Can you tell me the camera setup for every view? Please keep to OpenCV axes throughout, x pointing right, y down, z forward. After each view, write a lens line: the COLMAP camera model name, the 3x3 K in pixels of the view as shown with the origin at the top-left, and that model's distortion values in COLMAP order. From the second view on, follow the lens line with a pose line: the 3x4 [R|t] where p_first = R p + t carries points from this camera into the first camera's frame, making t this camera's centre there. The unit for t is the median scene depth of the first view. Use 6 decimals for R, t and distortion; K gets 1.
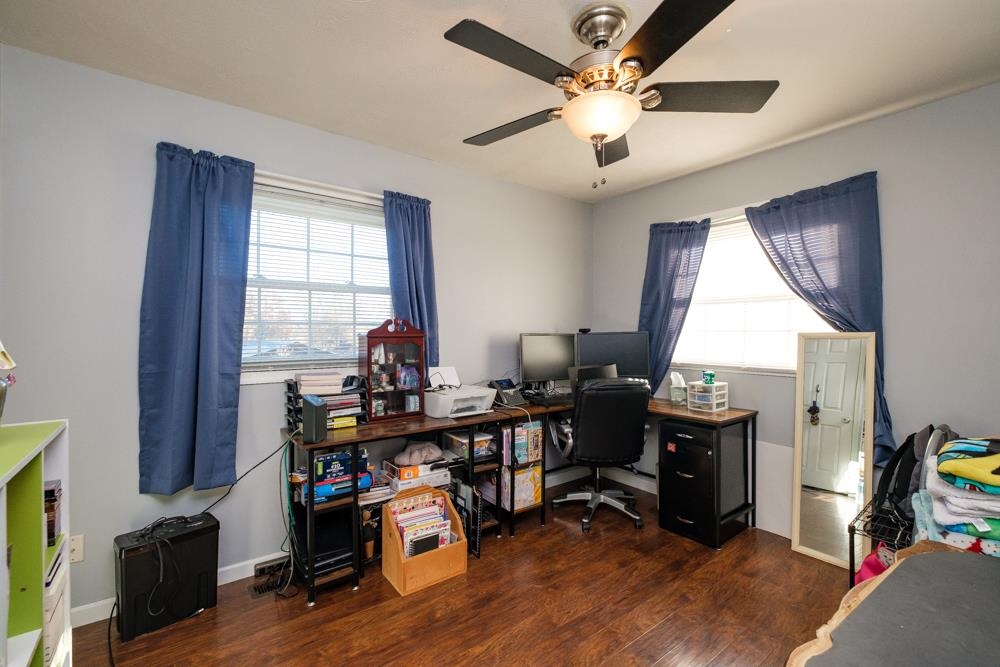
lens RADIAL K [[431.9, 0, 498.5], [0, 431.9, 332.3], [0, 0, 1]] dist [-0.005100, -0.000607]
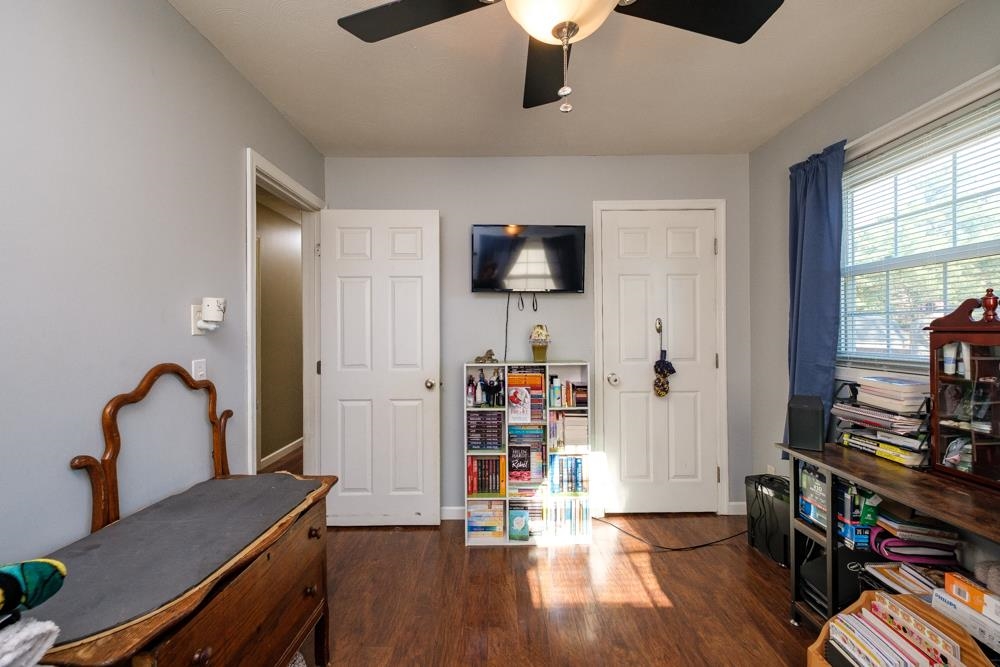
lens RADIAL K [[431.9, 0, 500.9], [0, 431.9, 331.7], [0, 0, 1]] dist [-0.005100, -0.000607]
pose [[-0.614786, 0.002962, -0.788688, 0.585288], [0.000106, 0.999993, 0.003672, 0.010193], [0.788694, 0.002174, -0.614782, 0.939406]]
